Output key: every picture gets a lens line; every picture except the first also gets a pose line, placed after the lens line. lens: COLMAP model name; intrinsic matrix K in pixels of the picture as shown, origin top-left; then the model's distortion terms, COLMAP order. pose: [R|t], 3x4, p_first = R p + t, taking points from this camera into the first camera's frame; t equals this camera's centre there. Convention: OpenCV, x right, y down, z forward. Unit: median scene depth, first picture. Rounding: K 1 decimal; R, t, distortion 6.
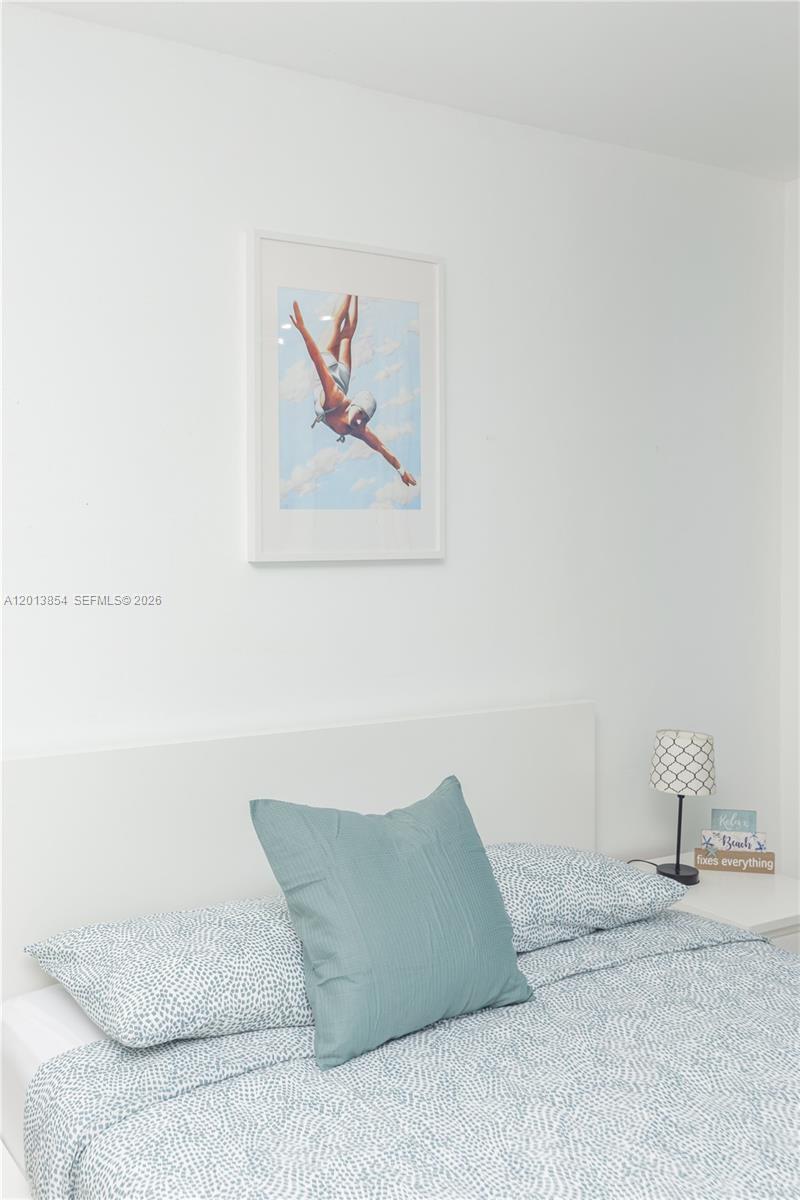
lens RADIAL K [[1179.8, 0, 300.7], [0, 1179.8, 535.5], [0, 0, 1]] dist [-0.002858, 0.000000]
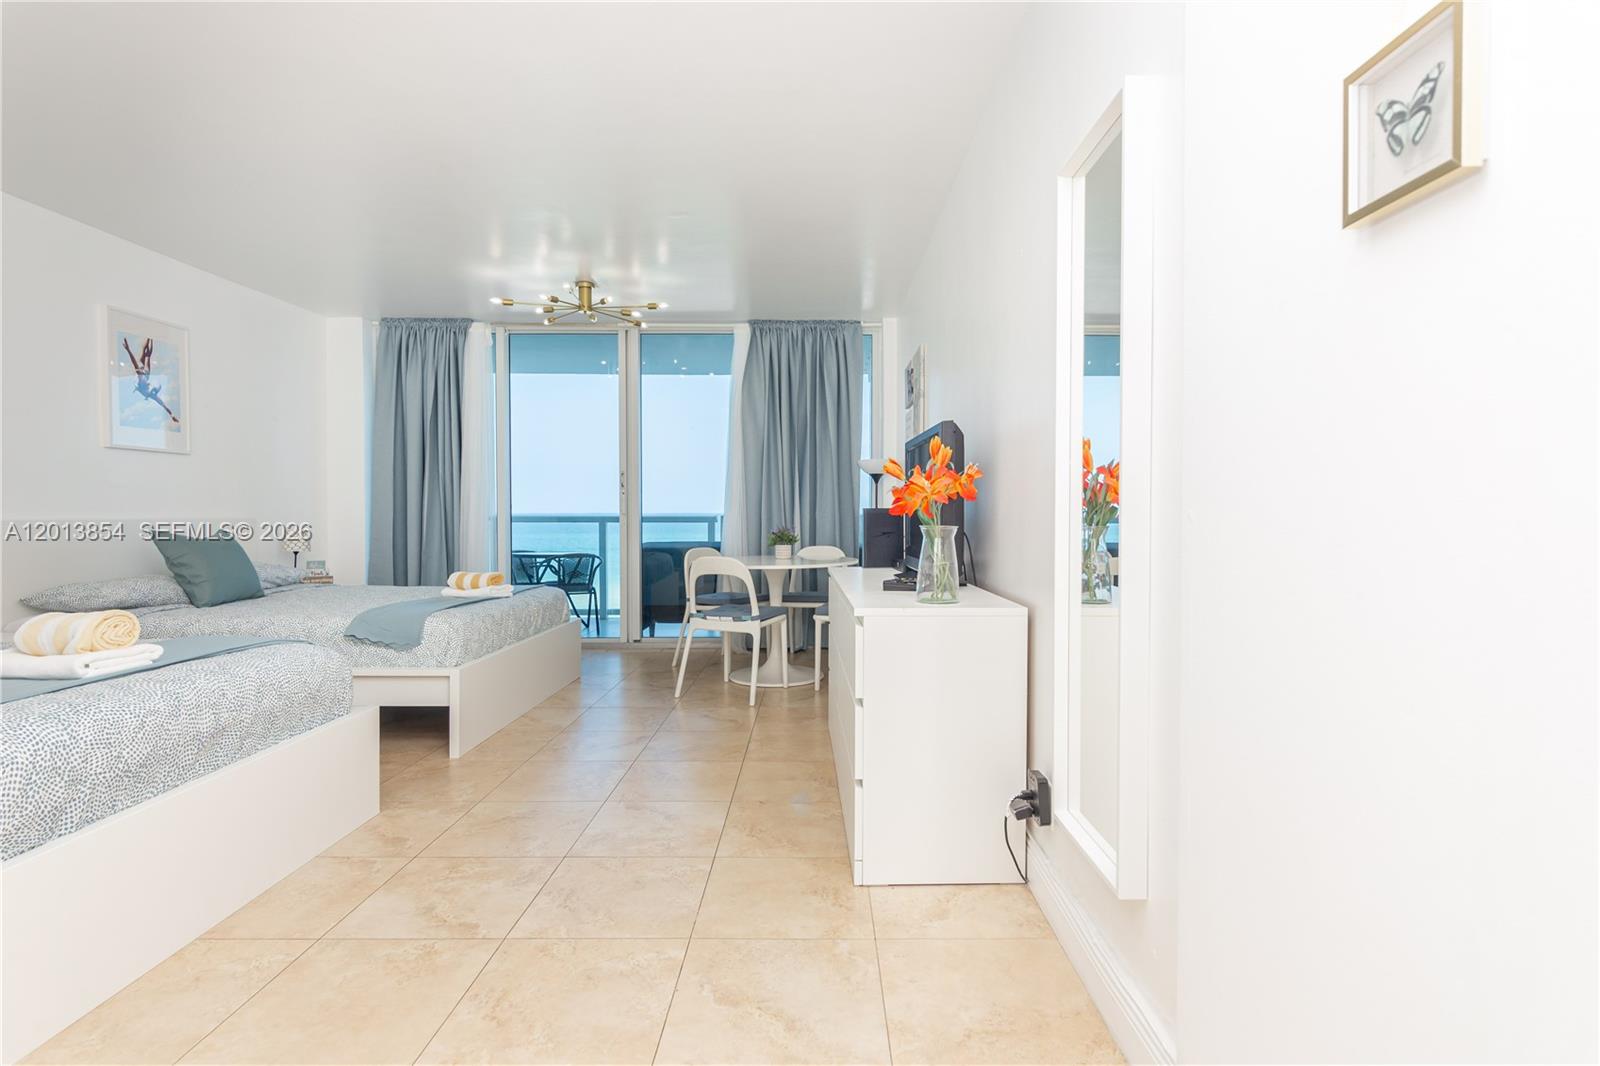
lens RADIAL K [[783.2, 0, 823.2], [0, 783.2, 529.5], [0, 0, 1]] dist [0.002951, -0.000778]
pose [[0.516446, -0.017830, 0.856134, -0.618653], [0.001796, 0.999804, 0.019738, 0.152436], [-0.856318, -0.008656, 0.516377, -0.984506]]
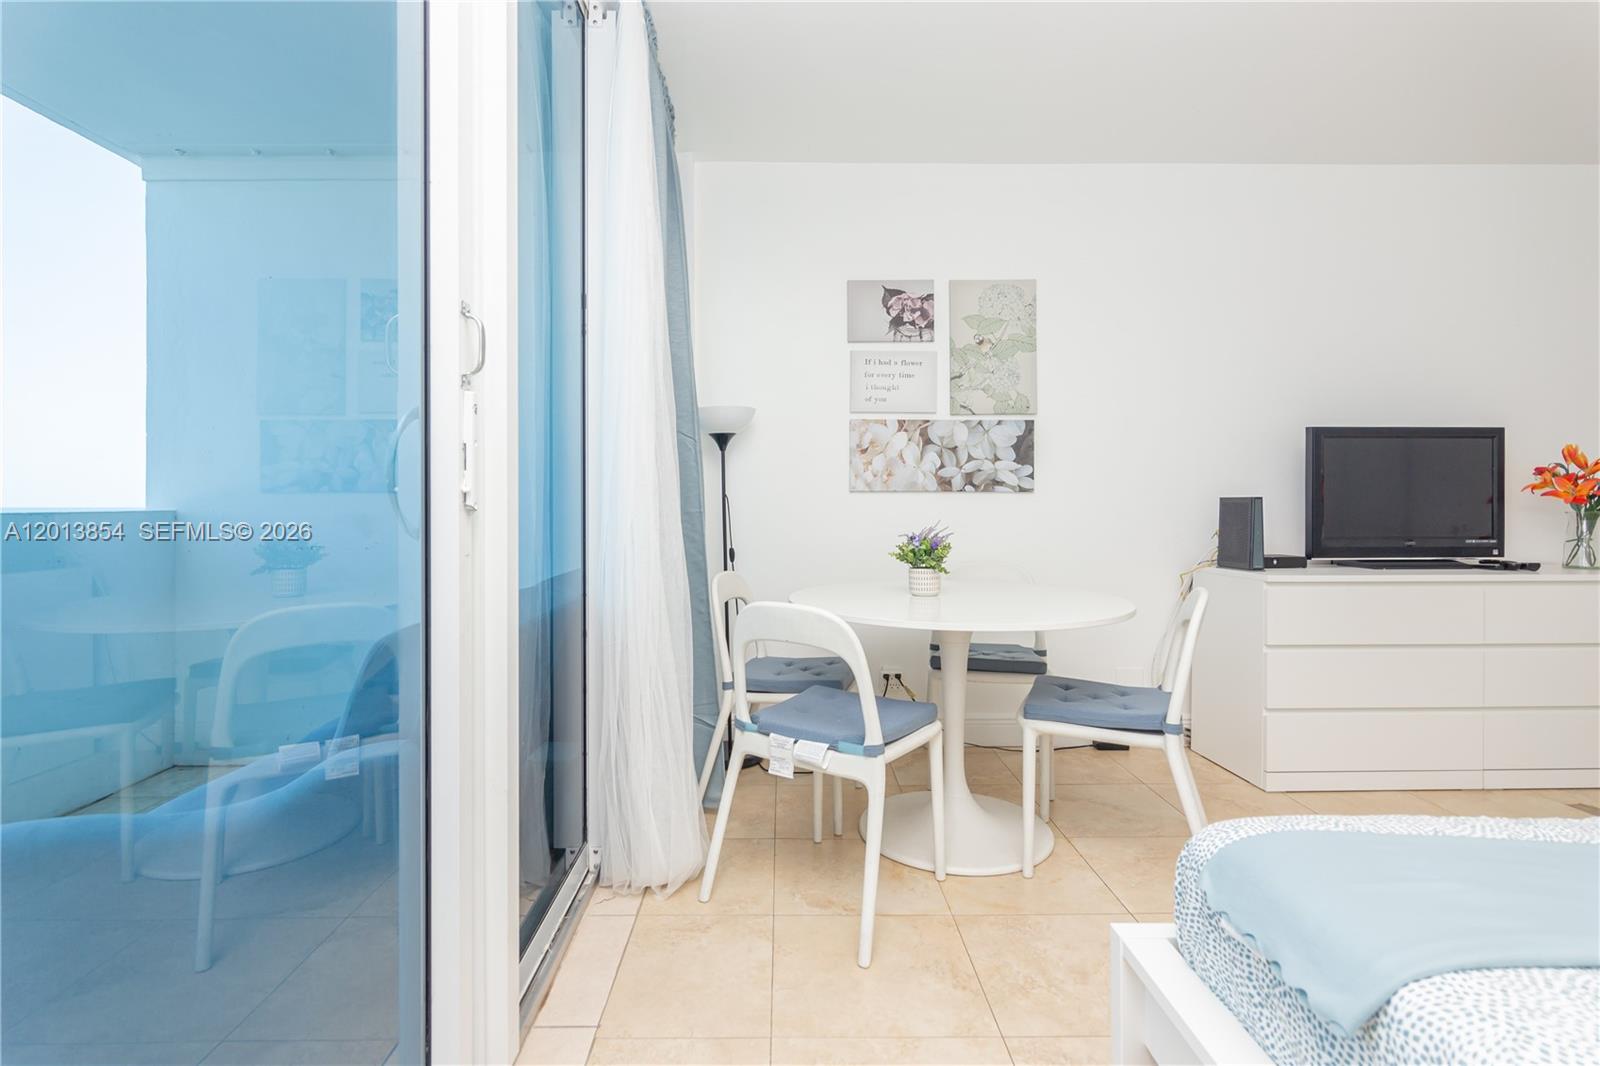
lens RADIAL K [[783.2, 0, 795.5], [0, 783.2, 510.6], [0, 0, 1]] dist [0.002951, -0.000778]
pose [[-0.854133, 0.001340, 0.520053, 0.587172], [0.005269, 0.999968, 0.006077, 0.151720], [-0.520028, 0.007930, -0.854113, 0.952949]]
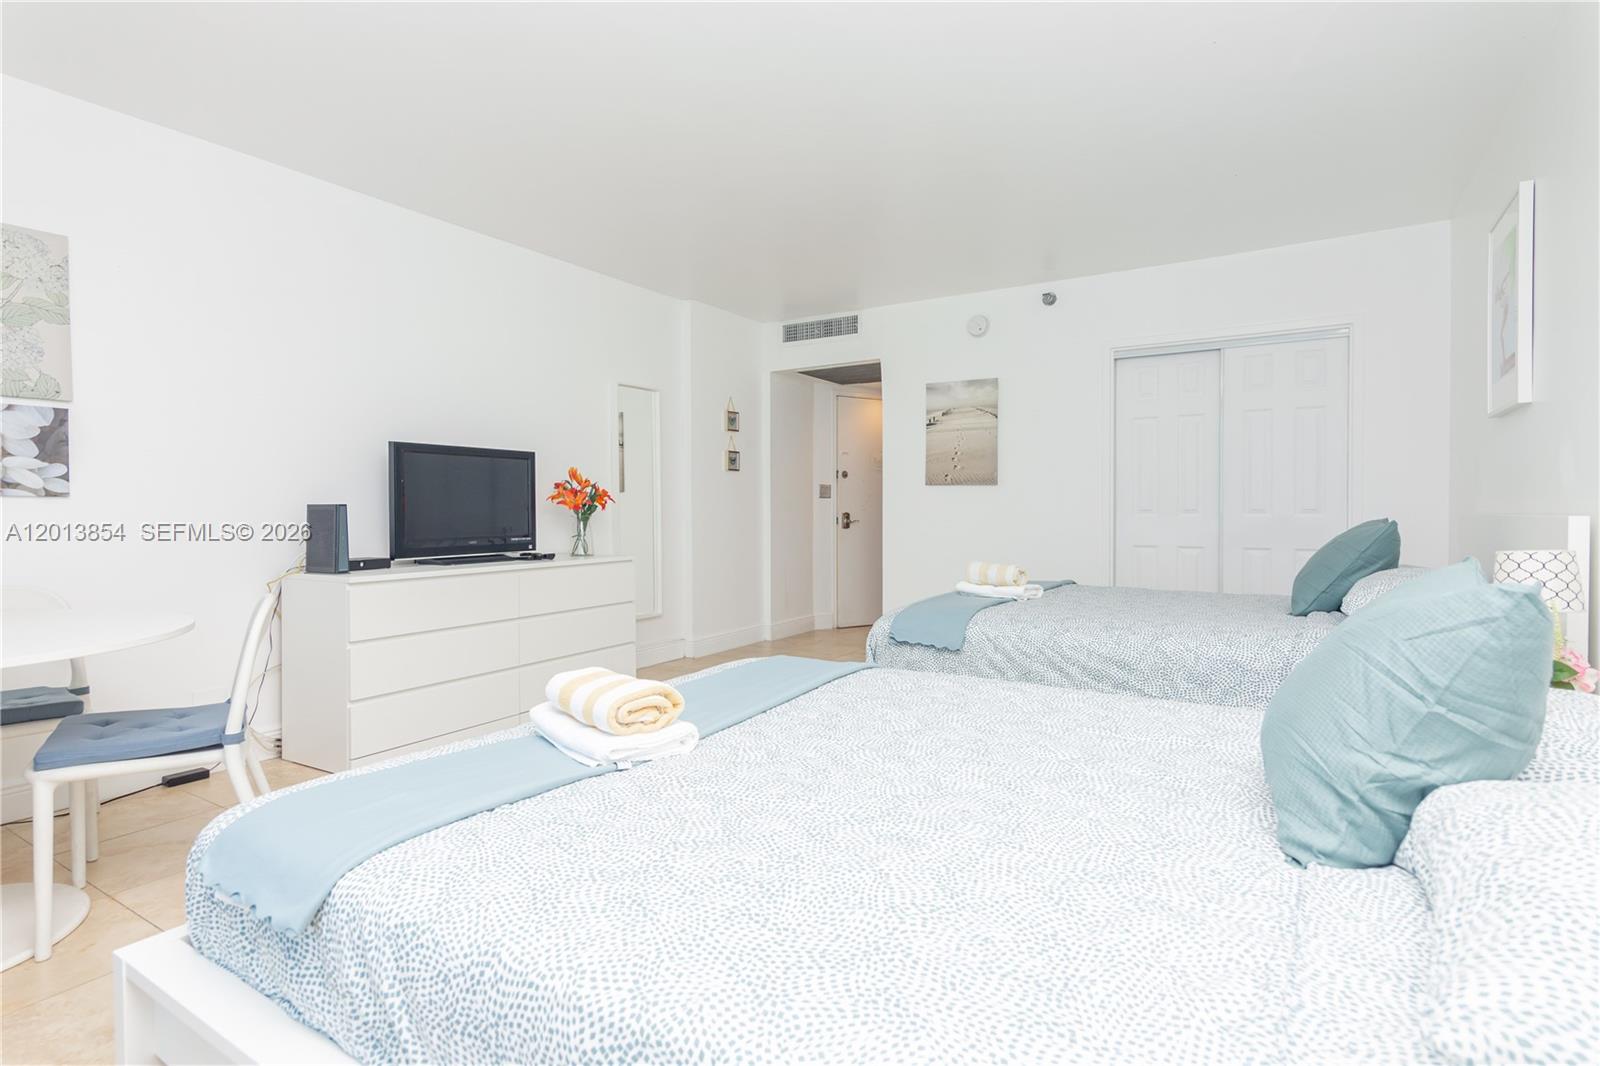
lens RADIAL K [[783.2, 0, 800.4], [0, 783.2, 520.3], [0, 0, 1]] dist [0.002951, -0.000778]
pose [[-0.894544, 0.012837, -0.446795, 0.516987], [0.005132, 0.999817, 0.018452, 0.148422], [0.446950, 0.014213, -0.894446, 1.031064]]
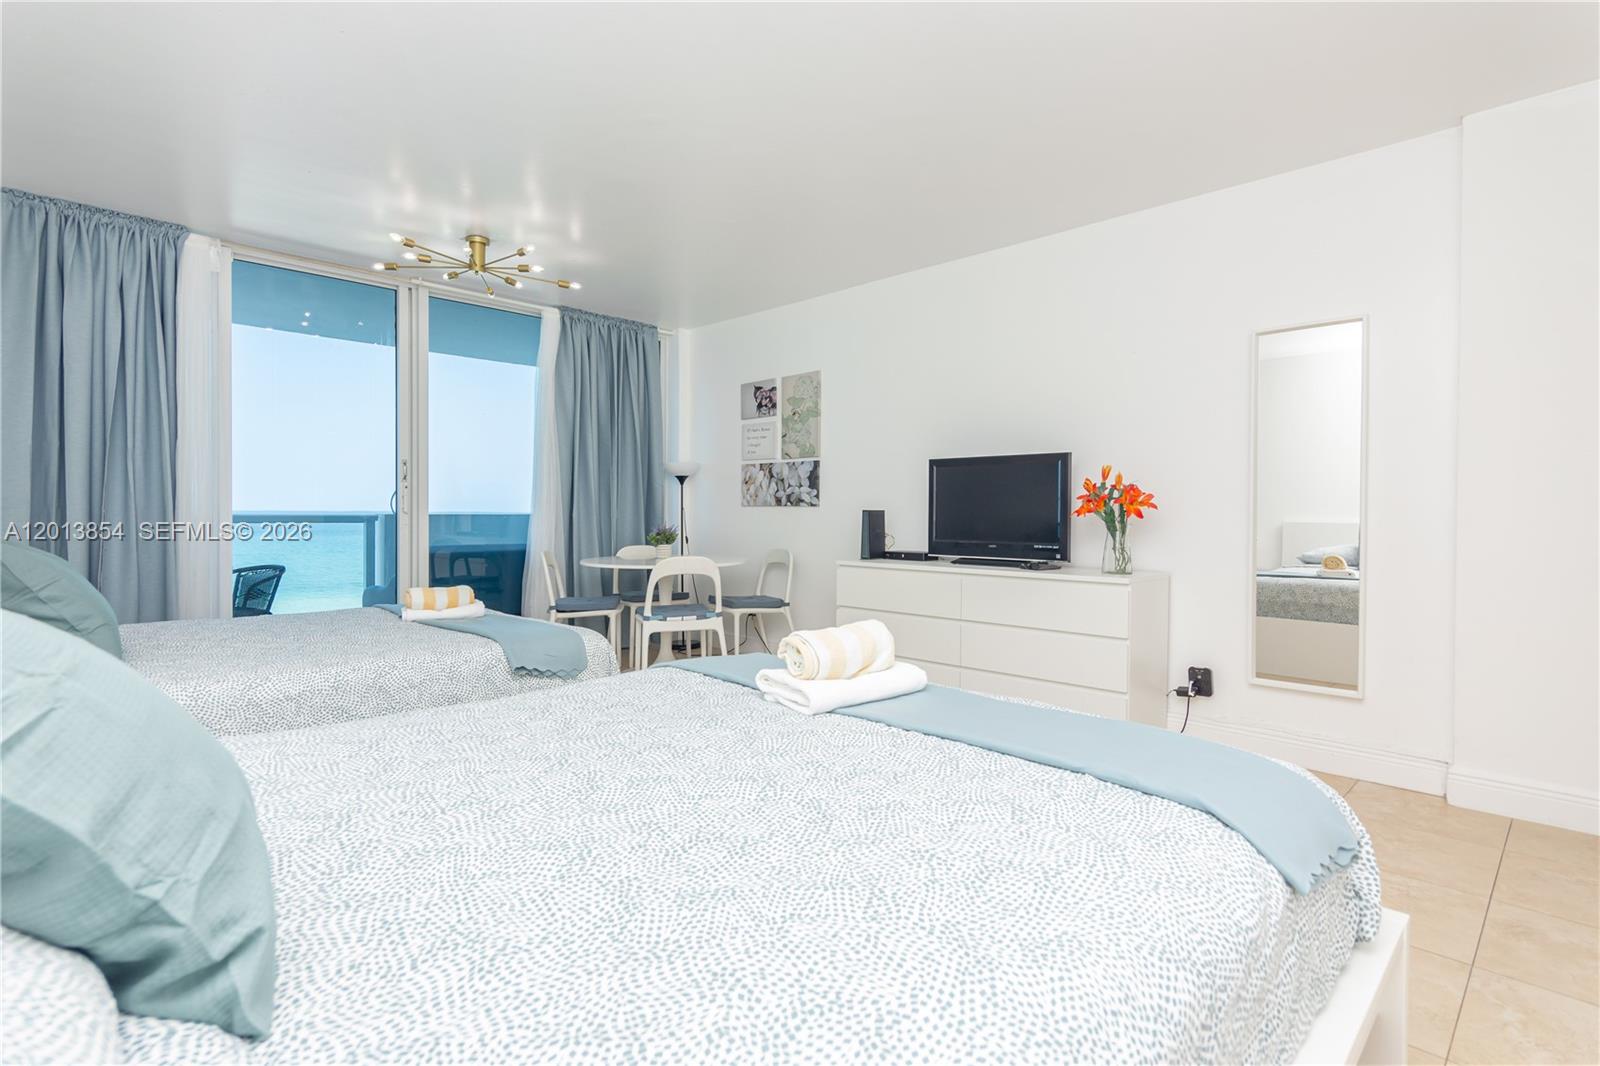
lens RADIAL K [[783.2, 0, 795.0], [0, 783.2, 523.0], [0, 0, 1]] dist [0.002951, -0.000778]
pose [[-0.223955, -0.012169, 0.974524, -0.974526], [-0.003397, 0.999926, 0.011705, 0.150739], [-0.974594, -0.000689, -0.223980, 0.185553]]
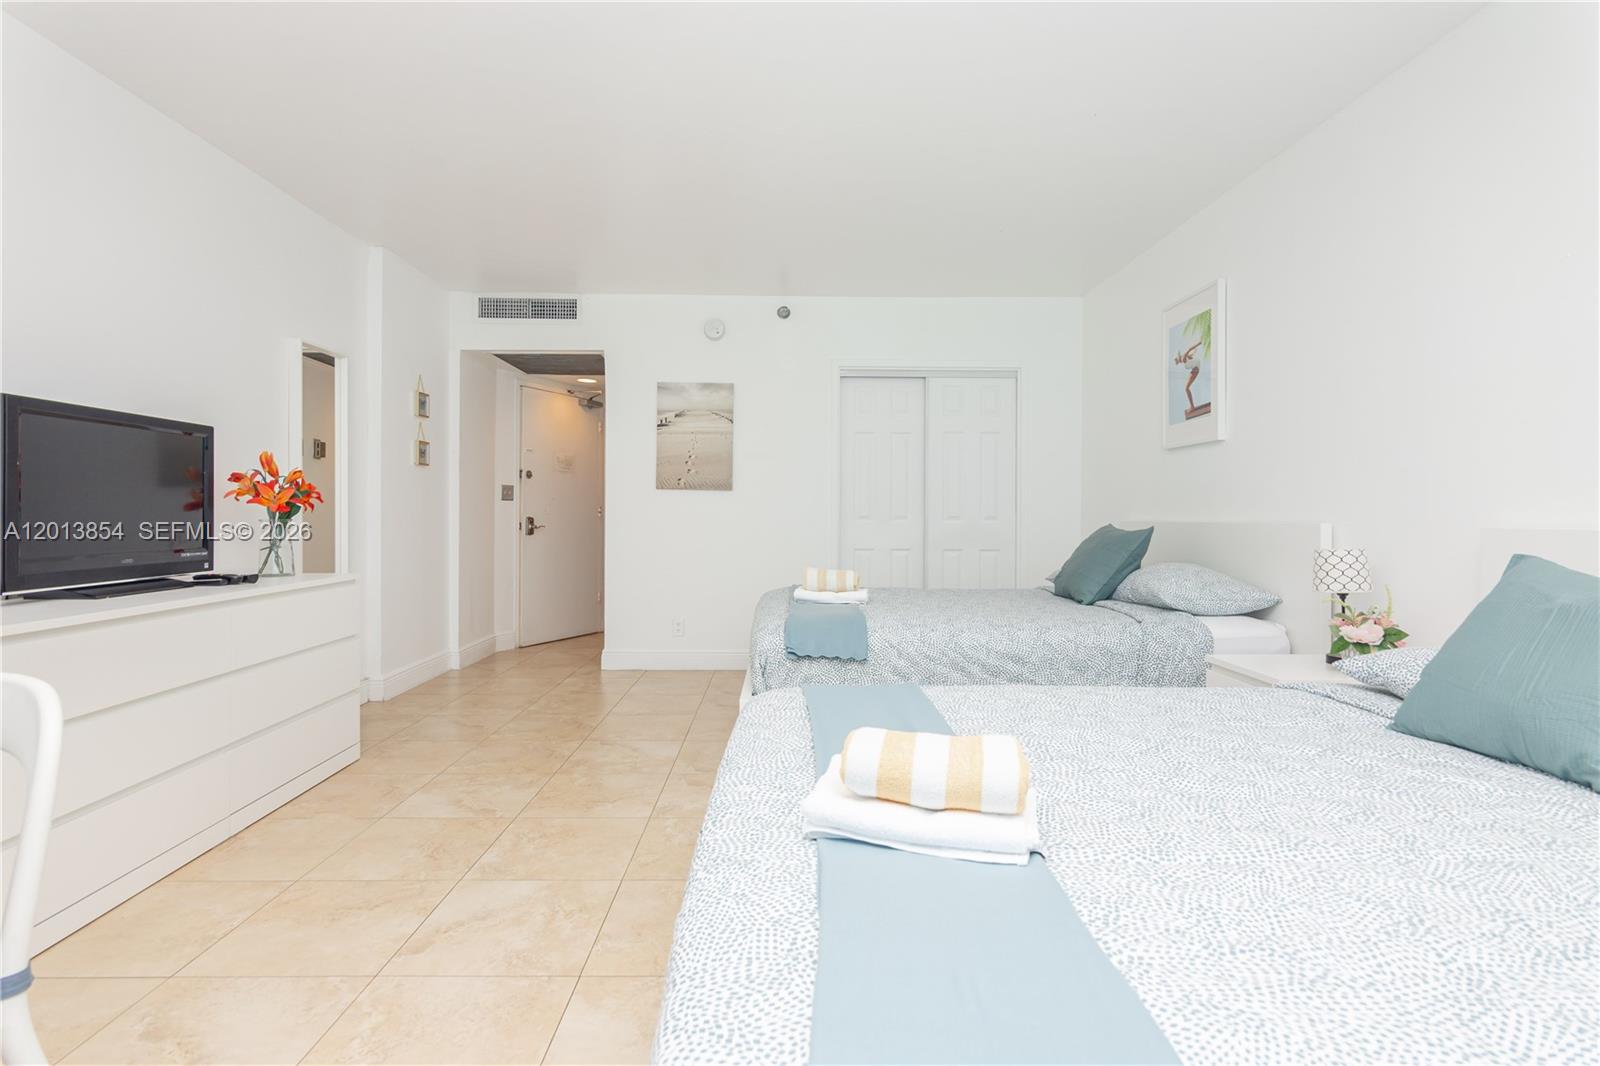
lens RADIAL K [[783.2, 0, 794.0], [0, 783.2, 502.9], [0, 0, 1]] dist [0.002951, -0.000778]
pose [[-0.511913, -0.012397, -0.858948, 0.803569], [-0.006268, 0.999923, -0.010696, 0.149079], [0.859014, -0.000091, -0.511952, 0.618752]]
